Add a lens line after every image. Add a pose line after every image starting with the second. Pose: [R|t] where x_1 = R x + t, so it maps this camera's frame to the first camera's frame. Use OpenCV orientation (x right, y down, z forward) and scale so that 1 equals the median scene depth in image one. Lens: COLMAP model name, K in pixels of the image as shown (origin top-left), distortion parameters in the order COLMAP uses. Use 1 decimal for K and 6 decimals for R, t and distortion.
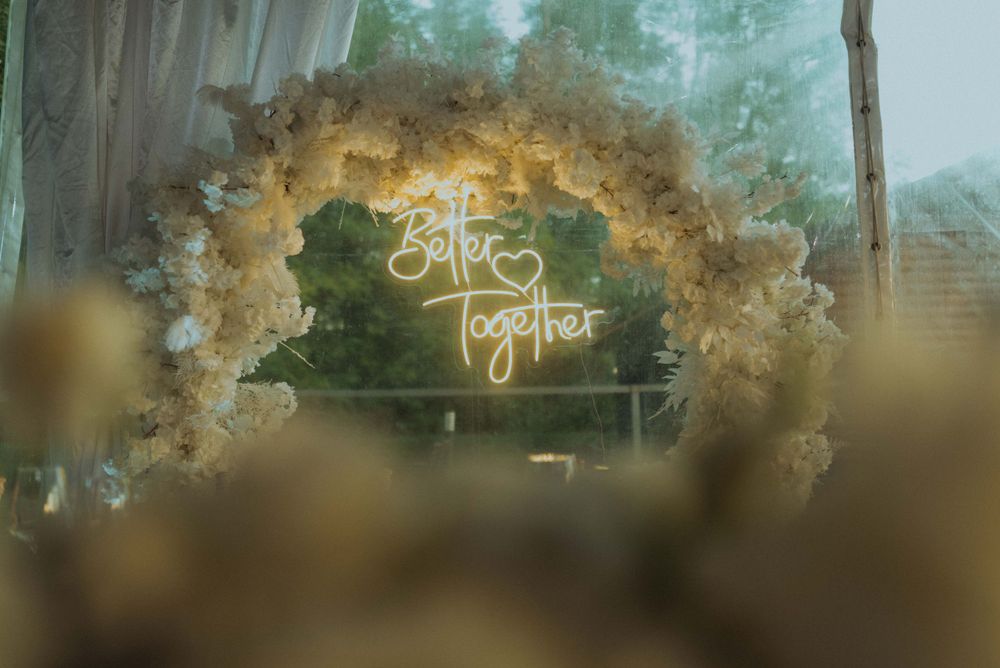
lens RADIAL K [[956.4, 0, 501.3], [0, 956.4, 328.2], [0, 0, 1]] dist [0.002332, 0.000000]
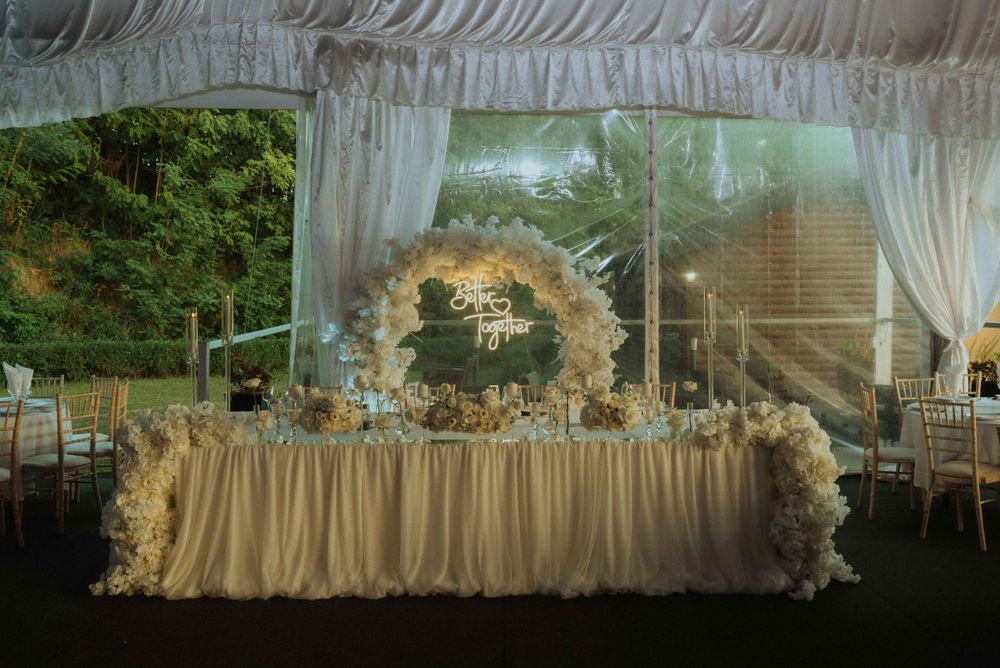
lens RADIAL K [[989.2, 0, 502.0], [0, 989.2, 337.6], [0, 0, 1]] dist [0.054977, 0.000000]
pose [[0.999413, 0.019550, -0.028131, 0.099355], [-0.015716, 0.991312, 0.130591, -0.330893], [0.030440, -0.130073, 0.991037, -1.692106]]
